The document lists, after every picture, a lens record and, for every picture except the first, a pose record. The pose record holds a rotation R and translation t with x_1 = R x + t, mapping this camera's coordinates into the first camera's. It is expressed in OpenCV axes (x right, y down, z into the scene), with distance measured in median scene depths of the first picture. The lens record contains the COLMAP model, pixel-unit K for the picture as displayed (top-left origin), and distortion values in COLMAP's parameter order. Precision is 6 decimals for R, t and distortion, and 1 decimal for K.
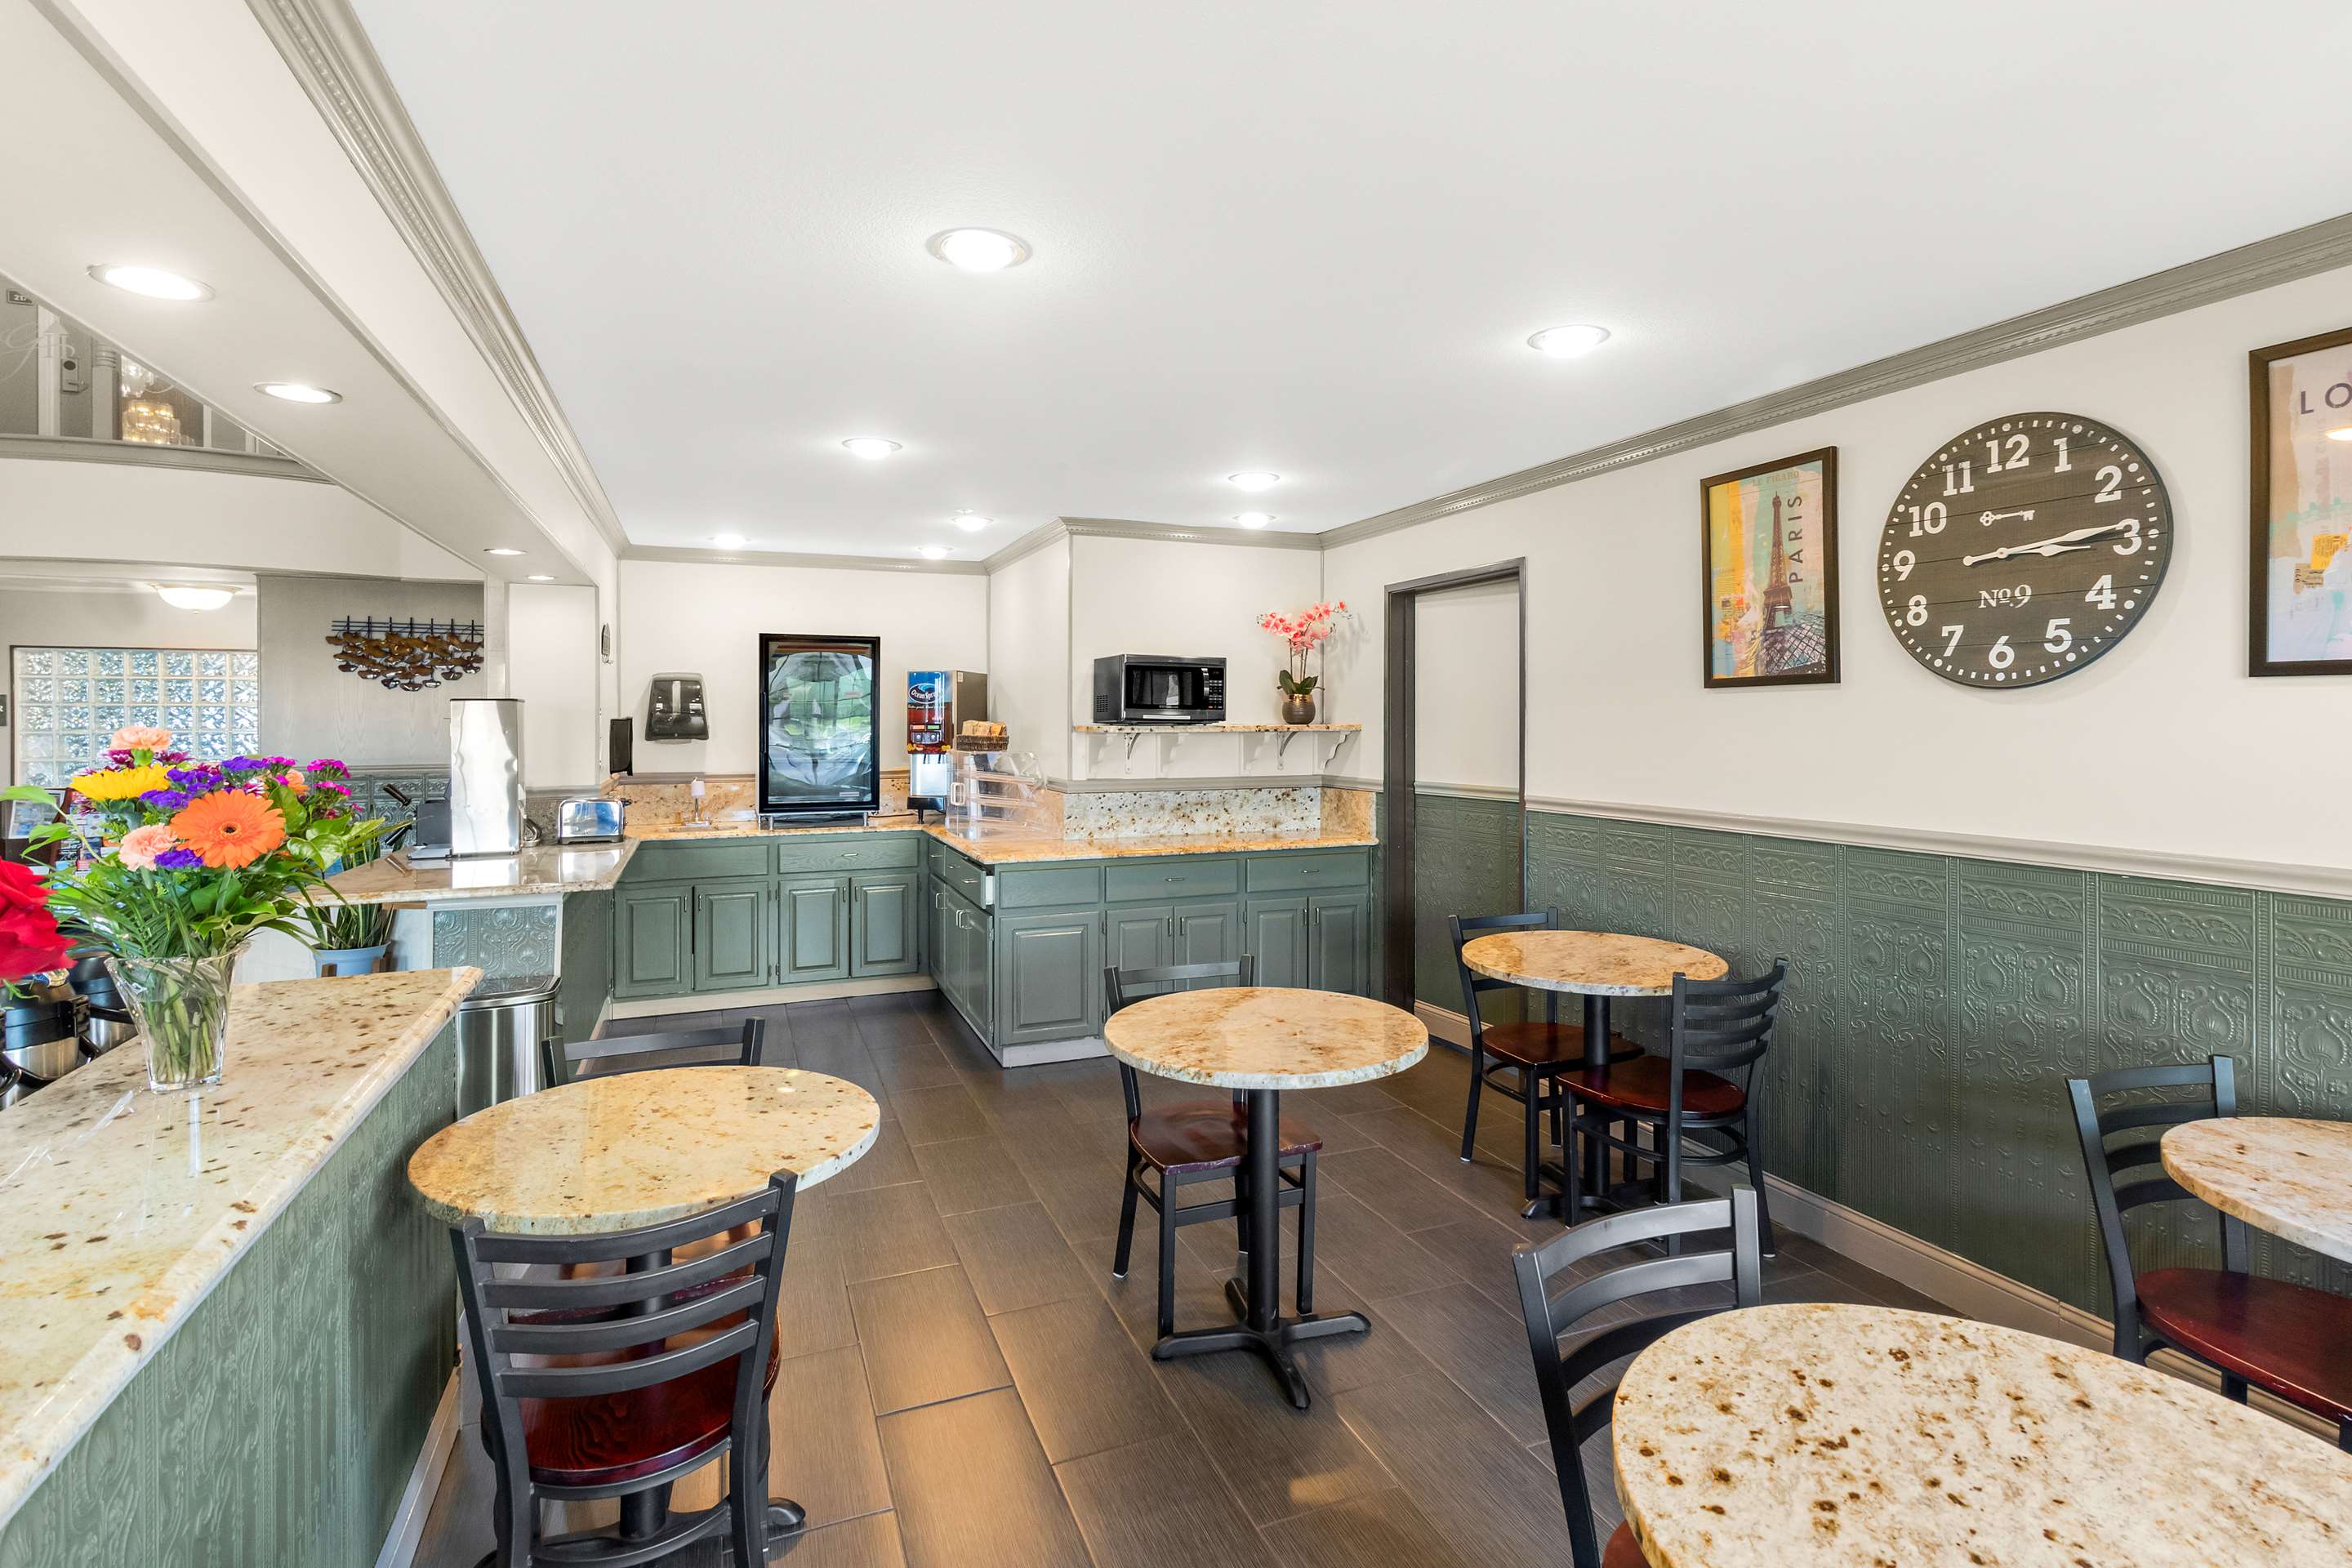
lens RADIAL K [[1121.2, 0, 1177.5], [0, 1121.2, 723.1], [0, 0, 1]] dist [-0.000180, 0.000052]
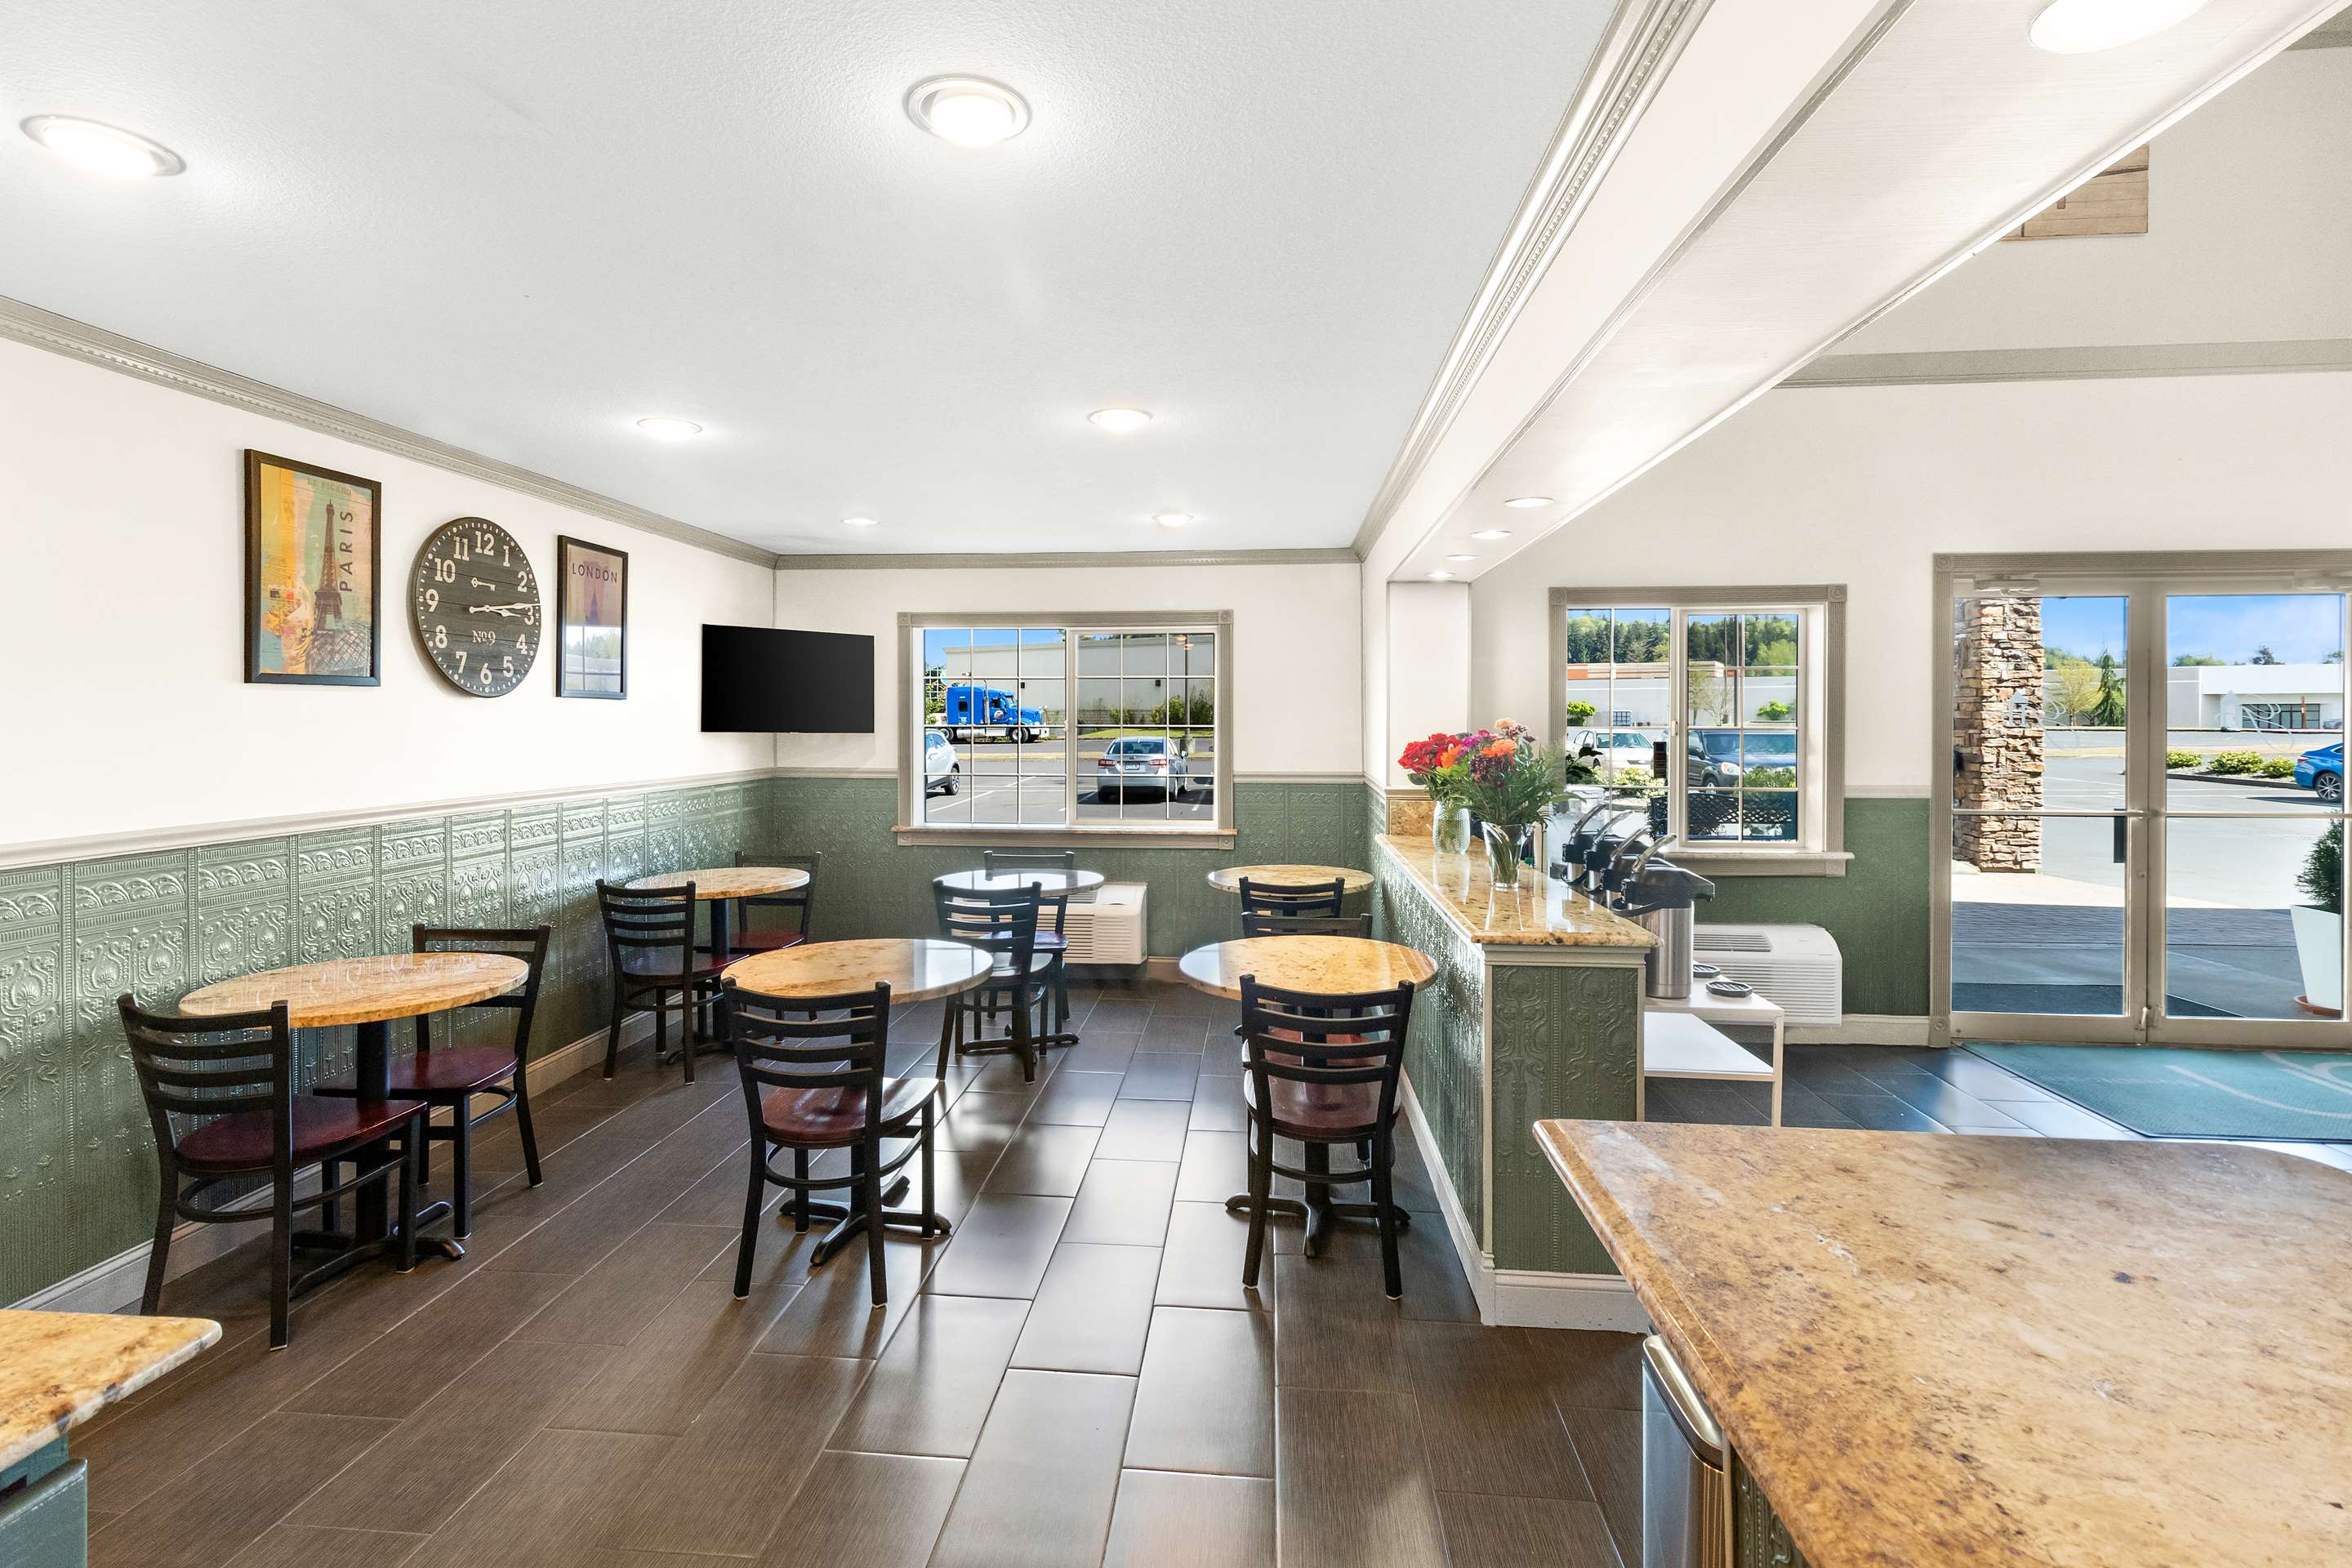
lens RADIAL K [[1121.2, 0, 1177.5], [0, 1121.2, 723.1], [0, 0, 1]] dist [-0.000180, 0.000052]
pose [[-0.889749, -0.005300, 0.456420, -0.637959], [-0.003184, 0.999980, 0.005406, -0.005823], [-0.456439, 0.003357, -0.889748, 1.543610]]
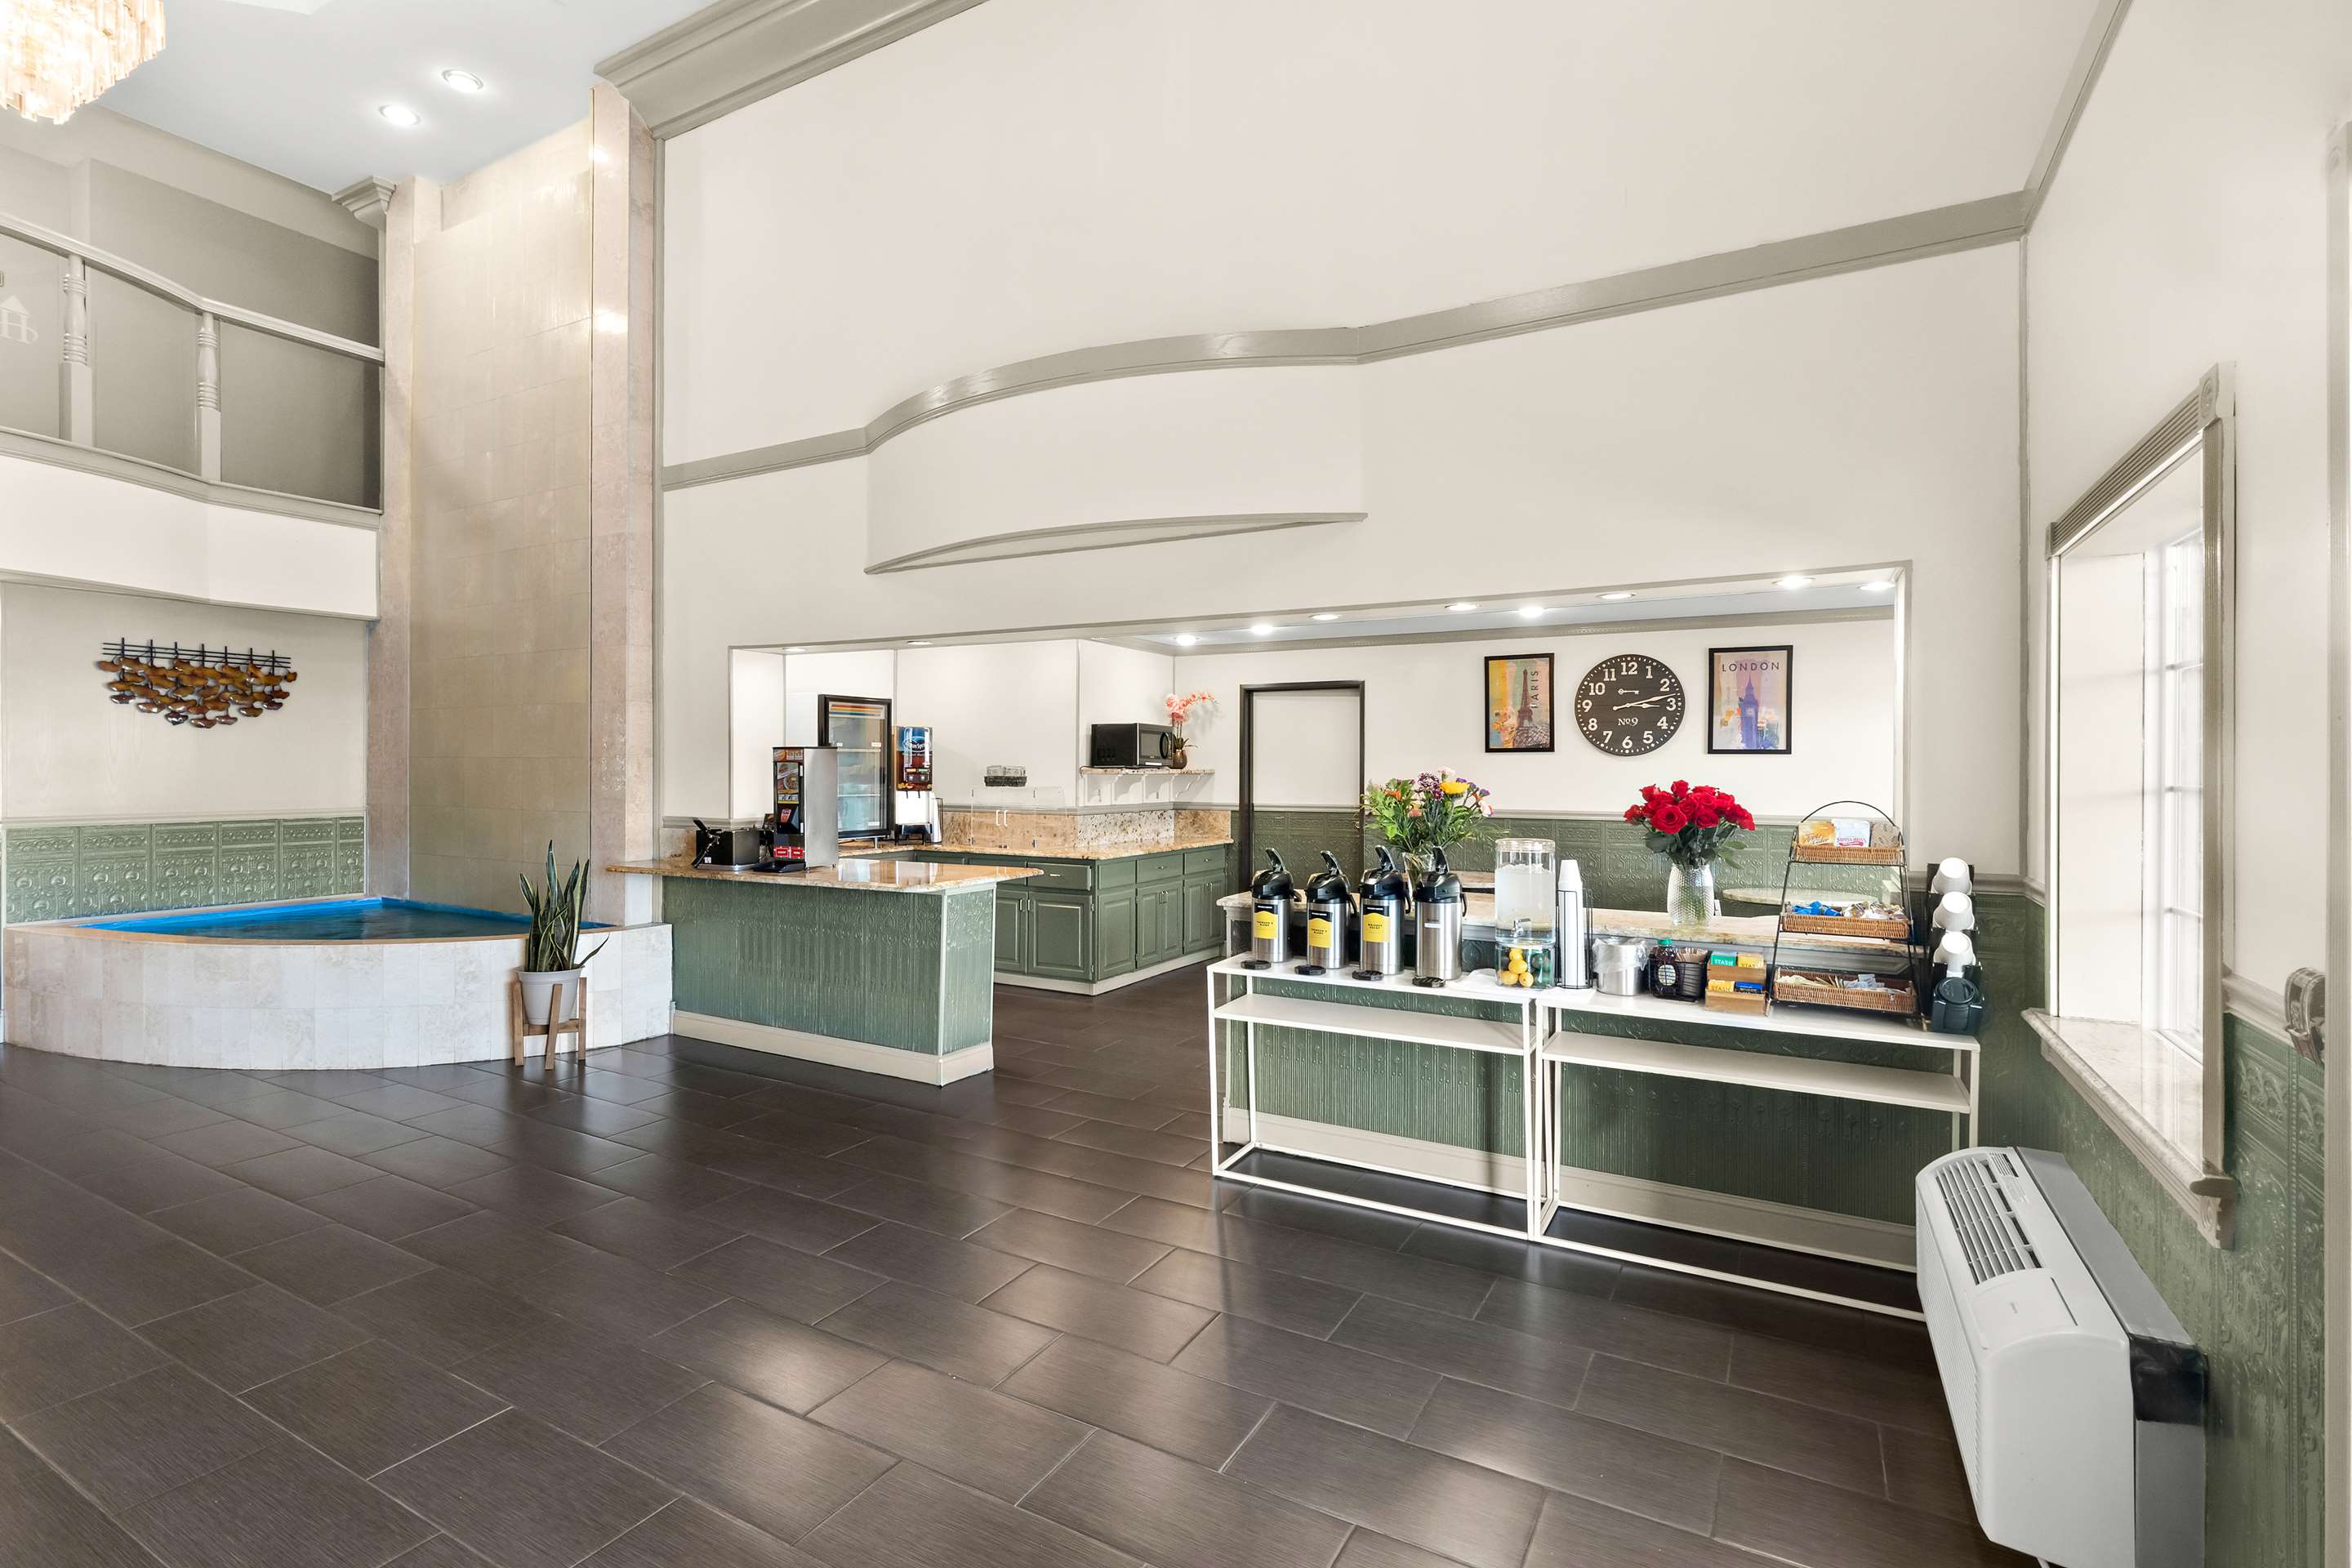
lens RADIAL K [[1095.2, 0, 1160.5], [0, 1095.2, 774.4], [0, 0, 1]] dist [0.000264, 0.000024]
pose [[0.789644, 0.000906, 0.613565, -1.404176], [-0.002758, 0.999994, 0.002073, 0.008991], [-0.613559, -0.003329, 0.789642, -0.306700]]
